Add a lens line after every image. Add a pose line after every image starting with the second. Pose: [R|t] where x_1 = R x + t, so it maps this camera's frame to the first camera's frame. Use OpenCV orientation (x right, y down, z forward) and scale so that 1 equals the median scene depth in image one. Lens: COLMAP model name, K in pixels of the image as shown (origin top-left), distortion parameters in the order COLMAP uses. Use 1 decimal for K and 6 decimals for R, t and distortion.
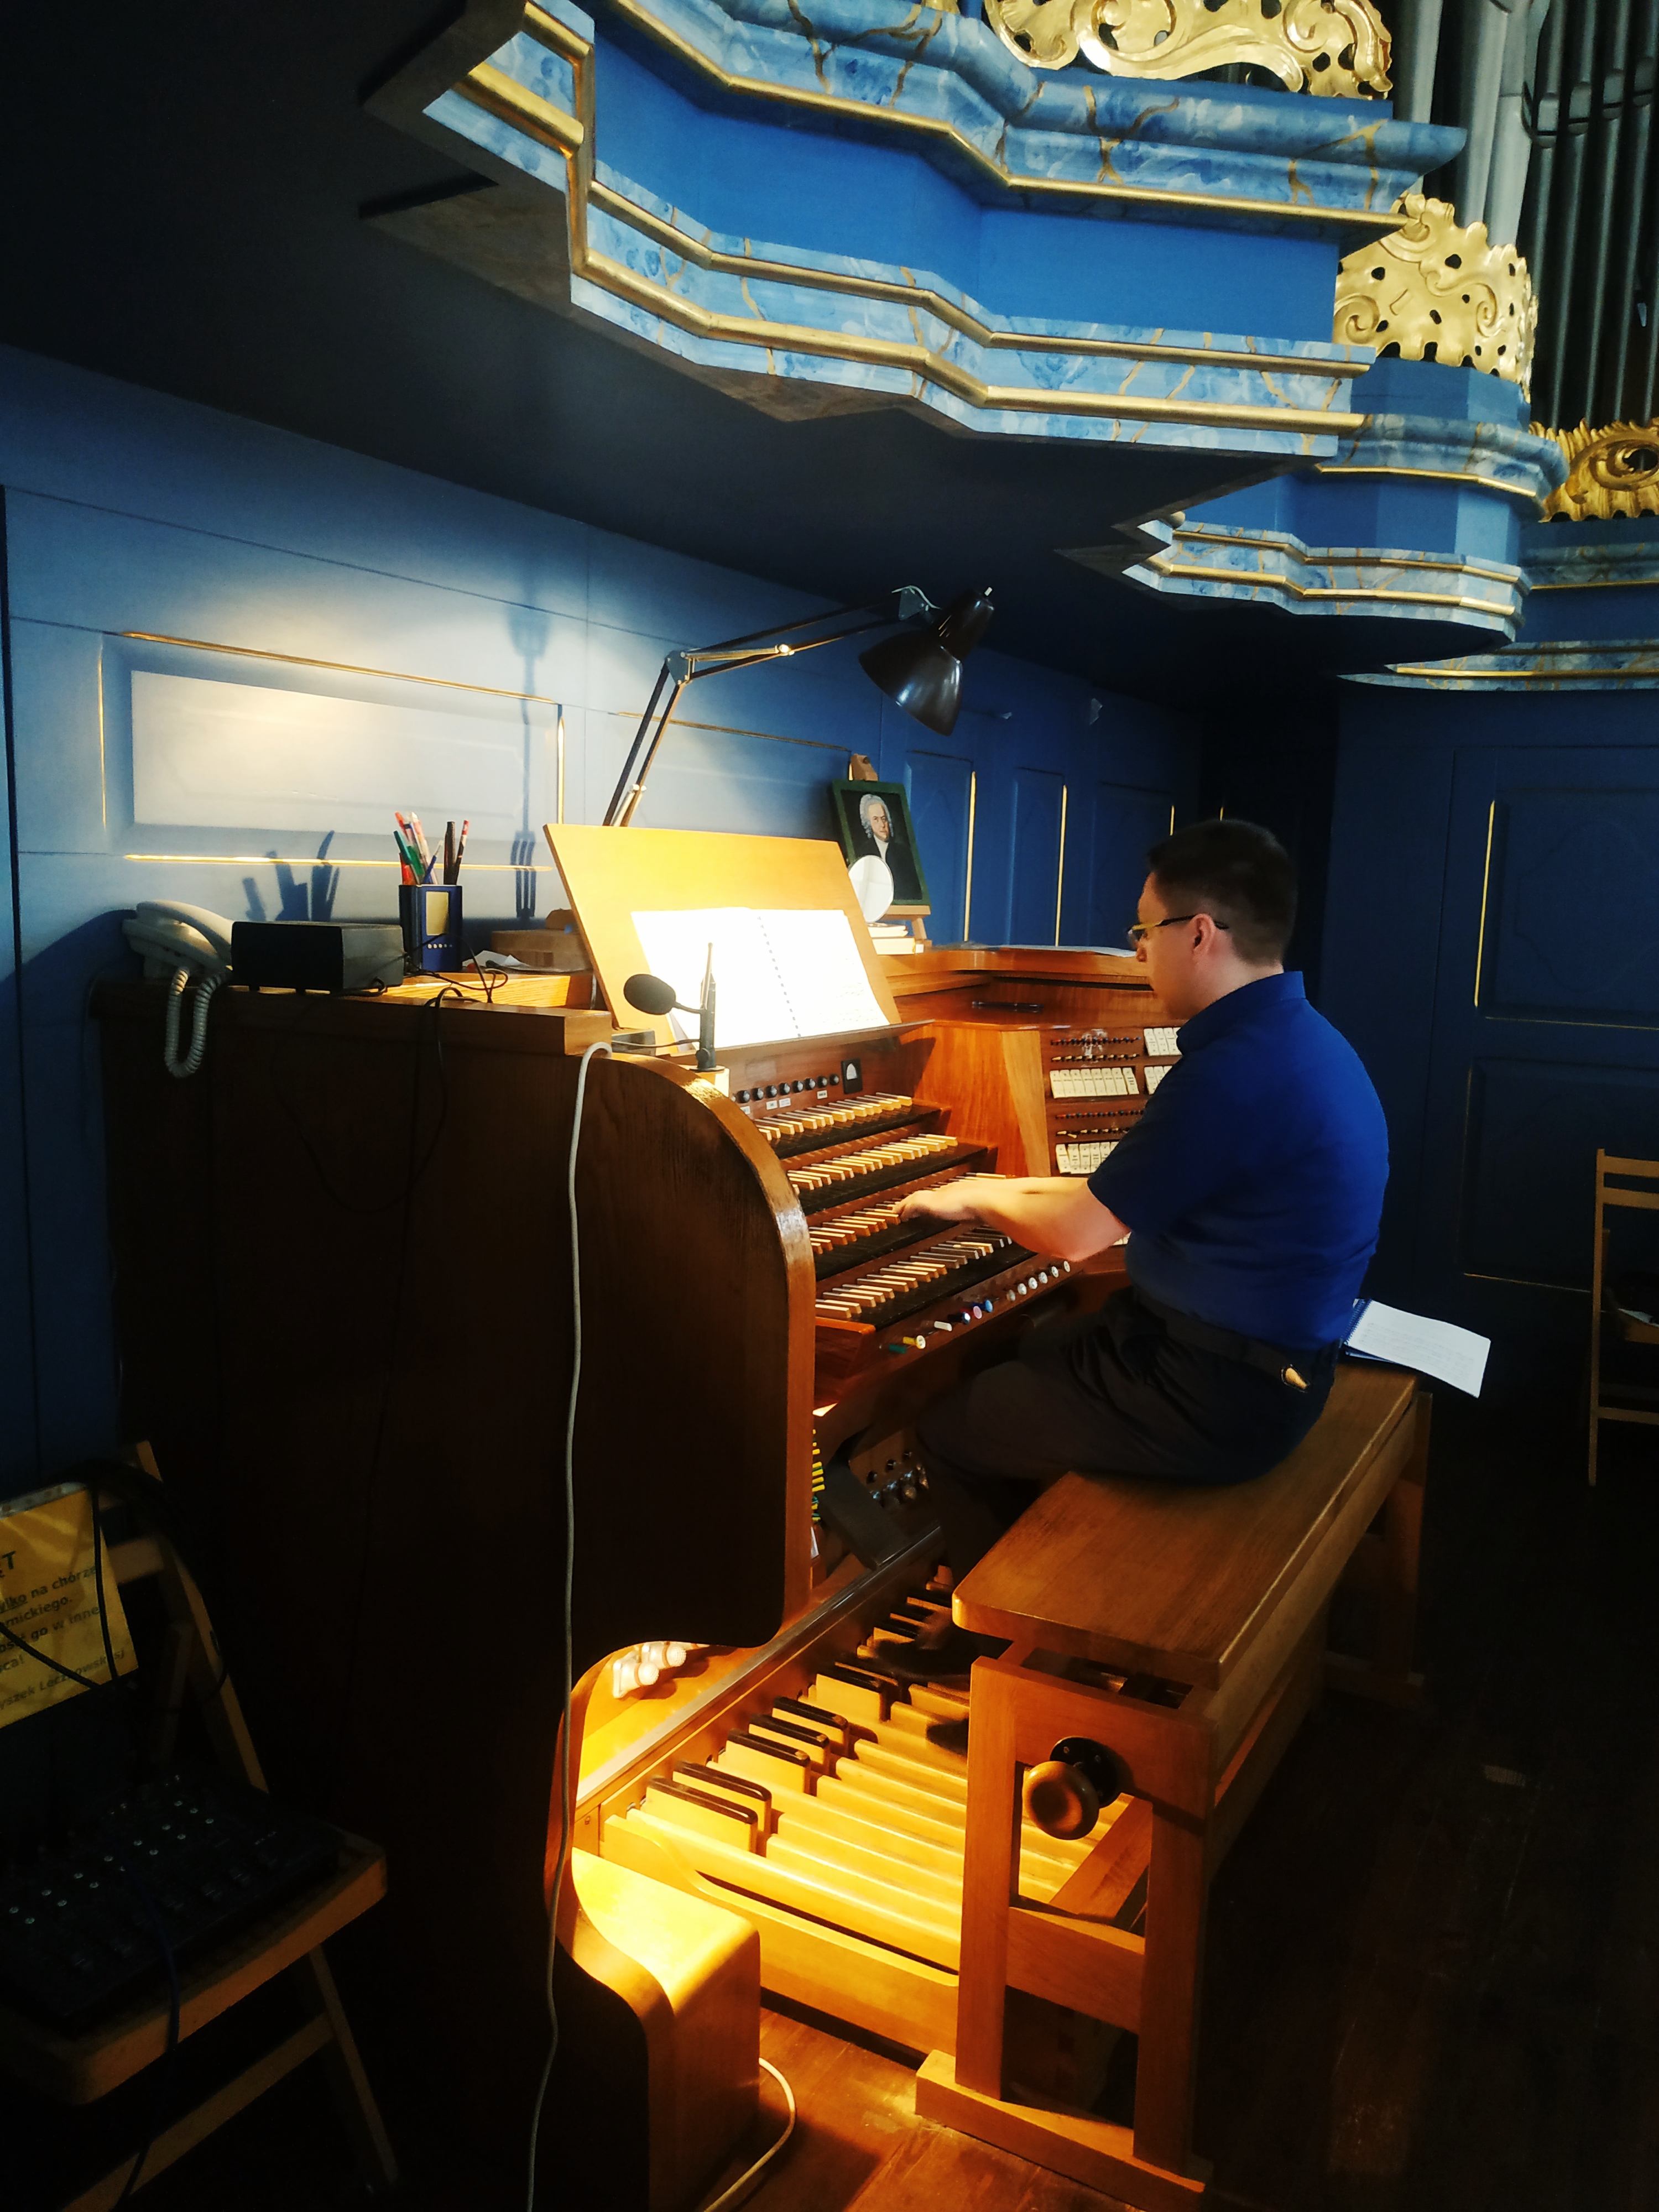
lens RADIAL K [[1615.3, 0, 827.7], [0, 1615.3, 1106.4], [0, 0, 1]] dist [-0.007580, -0.010695]
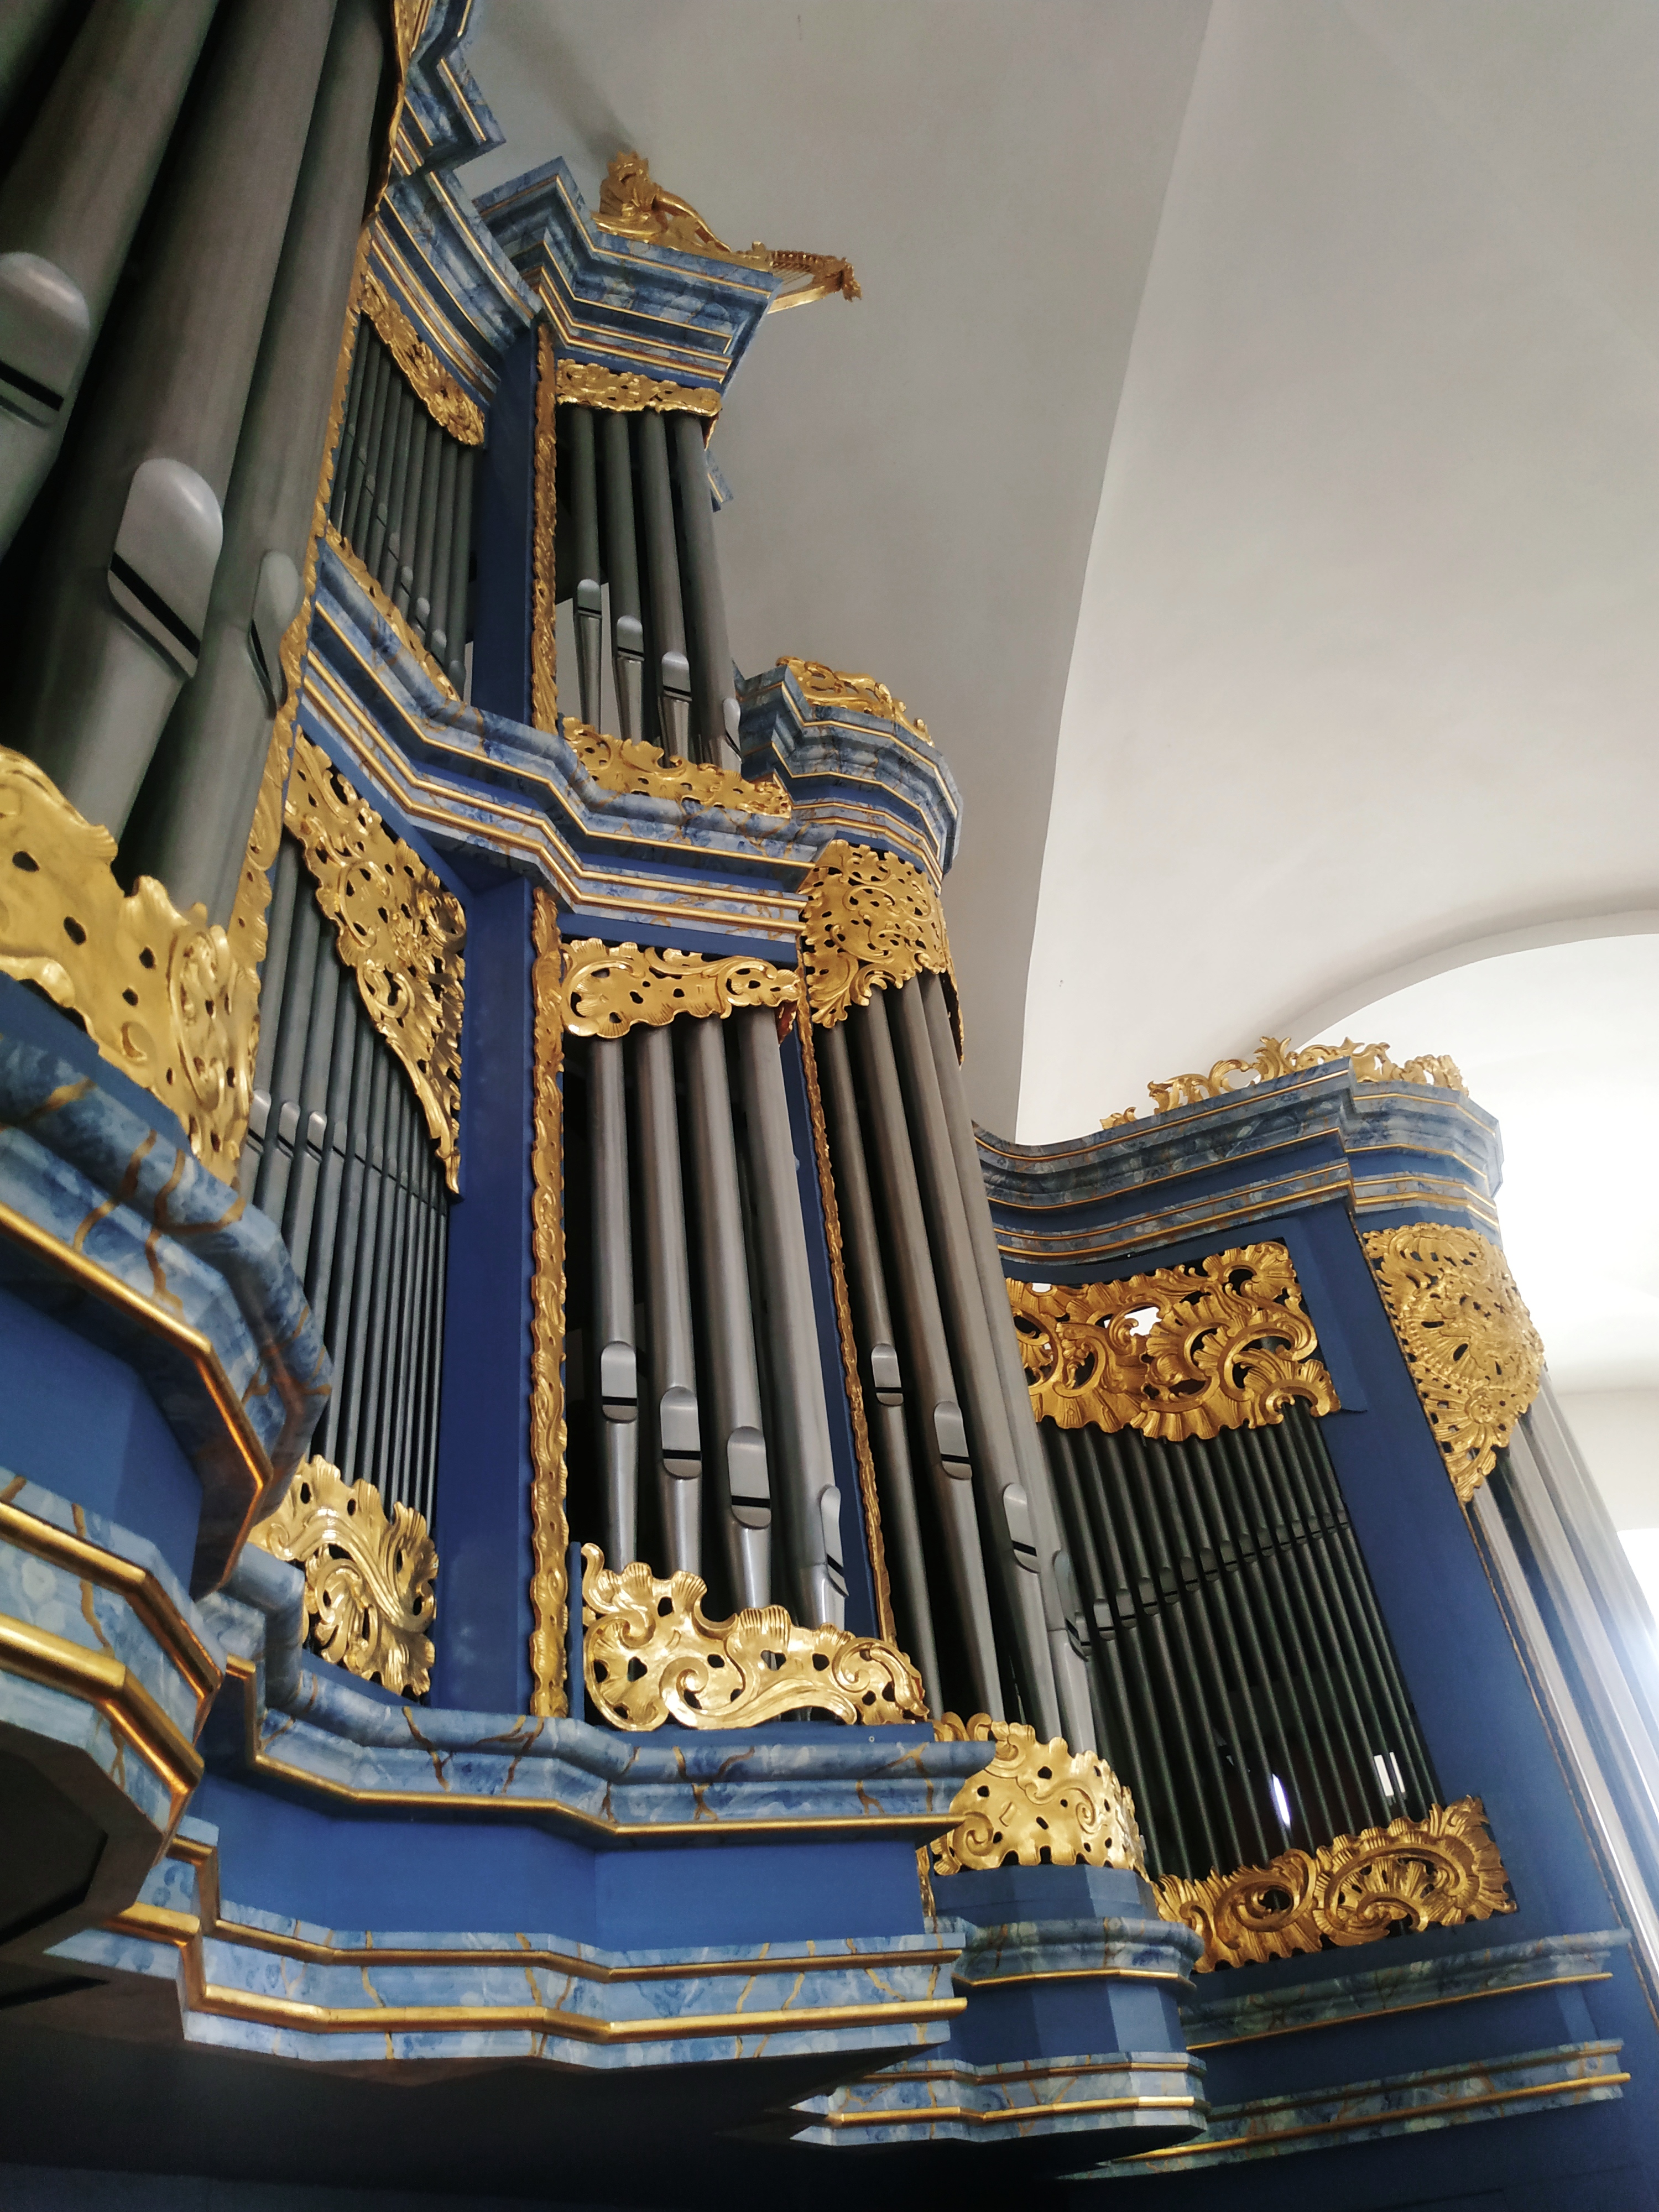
lens RADIAL K [[1615.3, 0, 832.1], [0, 1615.3, 1105.0], [0, 0, 1]] dist [-0.007580, -0.010695]
pose [[0.980775, -0.022813, 0.193805, 0.051554], [0.158676, 0.671321, -0.723982, -0.067312], [-0.113589, 0.740816, 0.662034, -0.147765]]
